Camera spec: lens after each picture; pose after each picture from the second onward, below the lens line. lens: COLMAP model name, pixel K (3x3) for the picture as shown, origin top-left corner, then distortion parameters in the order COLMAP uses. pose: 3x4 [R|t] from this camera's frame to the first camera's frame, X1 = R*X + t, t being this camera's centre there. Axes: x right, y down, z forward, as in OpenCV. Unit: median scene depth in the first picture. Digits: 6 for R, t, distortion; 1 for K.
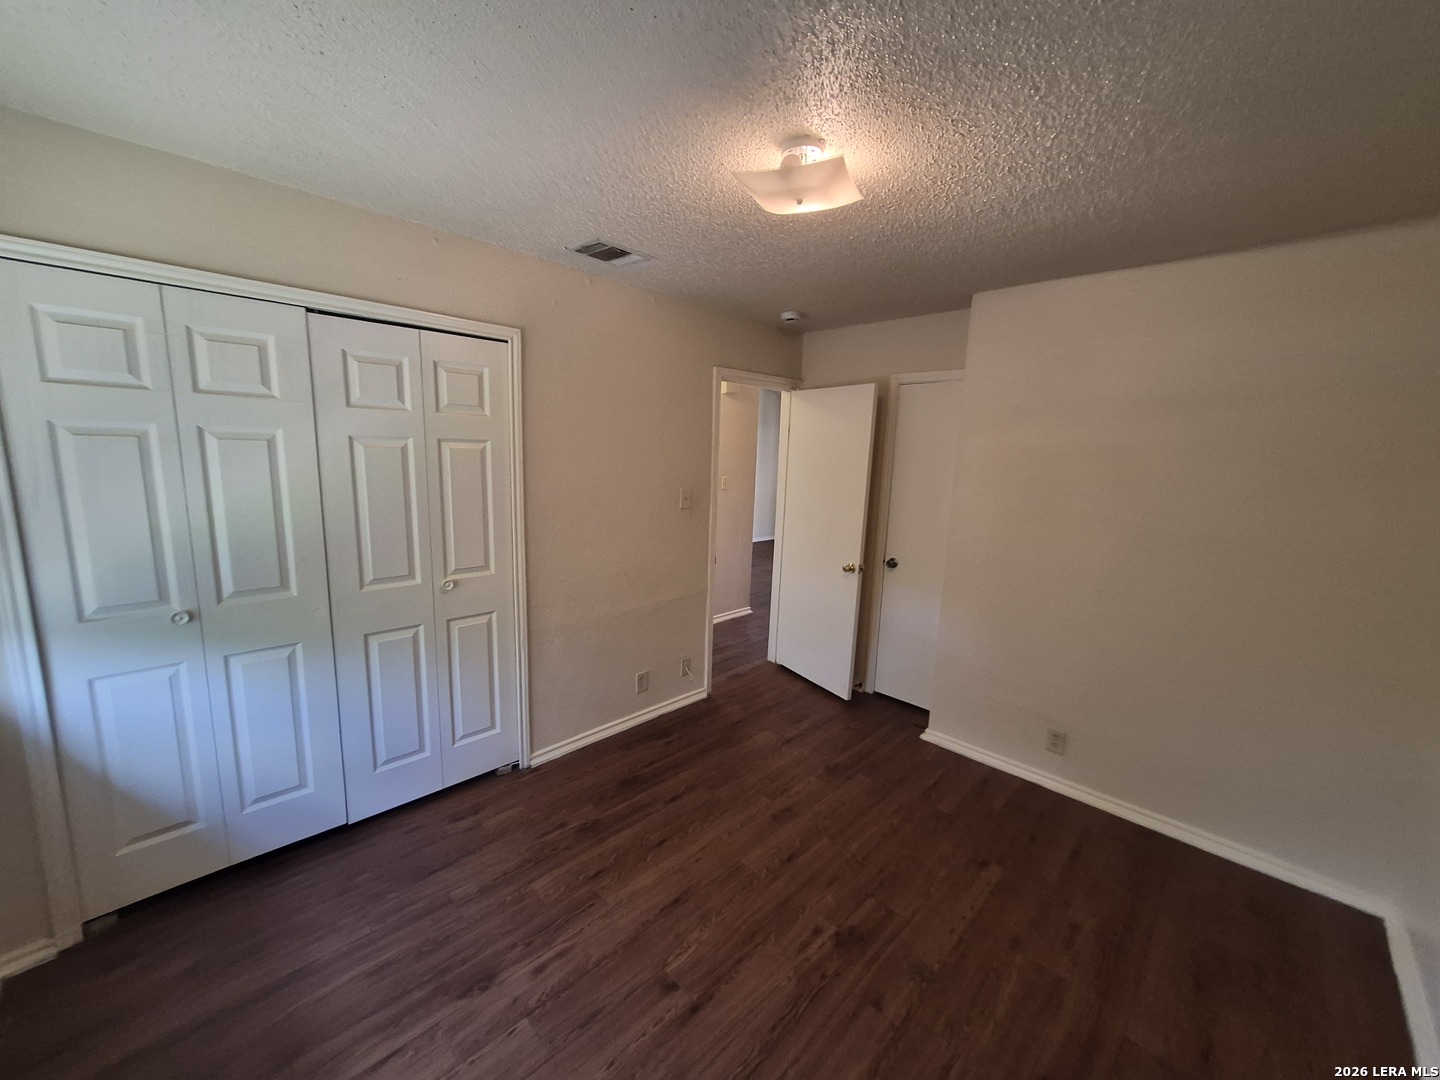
lens RADIAL K [[565.3, 0, 707.9], [0, 565.3, 547.8], [0, 0, 1]] dist [0.007574, -0.000037]
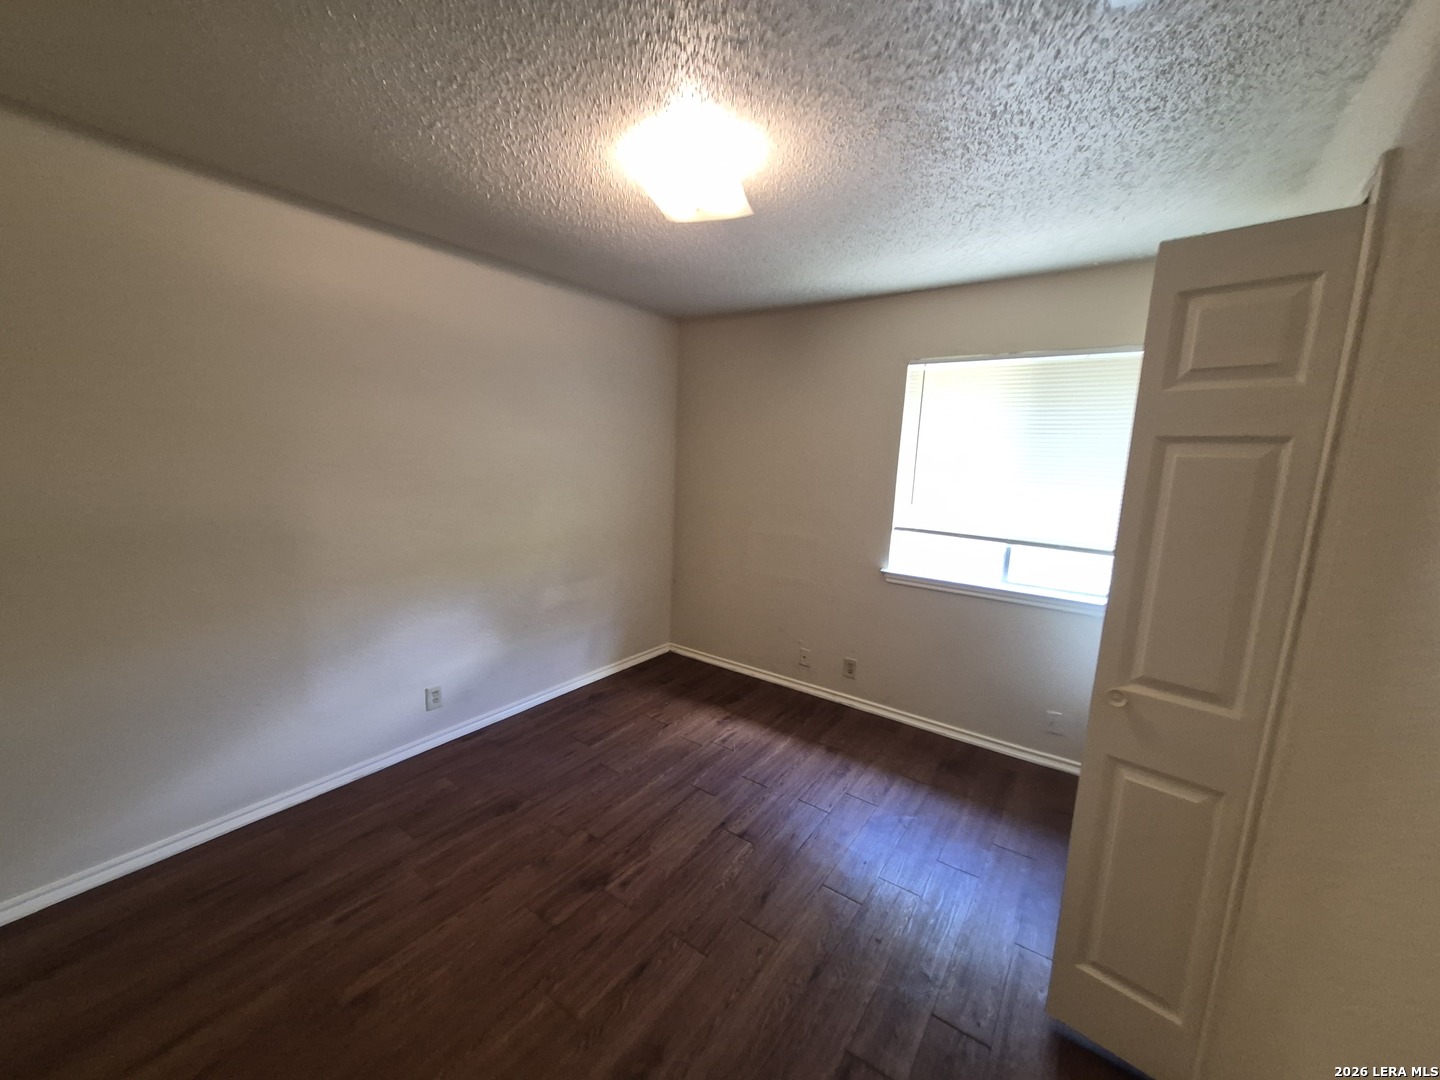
lens RADIAL K [[565.3, 0, 707.9], [0, 565.3, 547.8], [0, 0, 1]] dist [0.007574, -0.000037]
pose [[-0.985648, -0.037602, -0.164575, 0.228255], [-0.091085, 0.939255, 0.330912, -0.263132], [0.142135, 0.341153, -0.929200, 1.724016]]
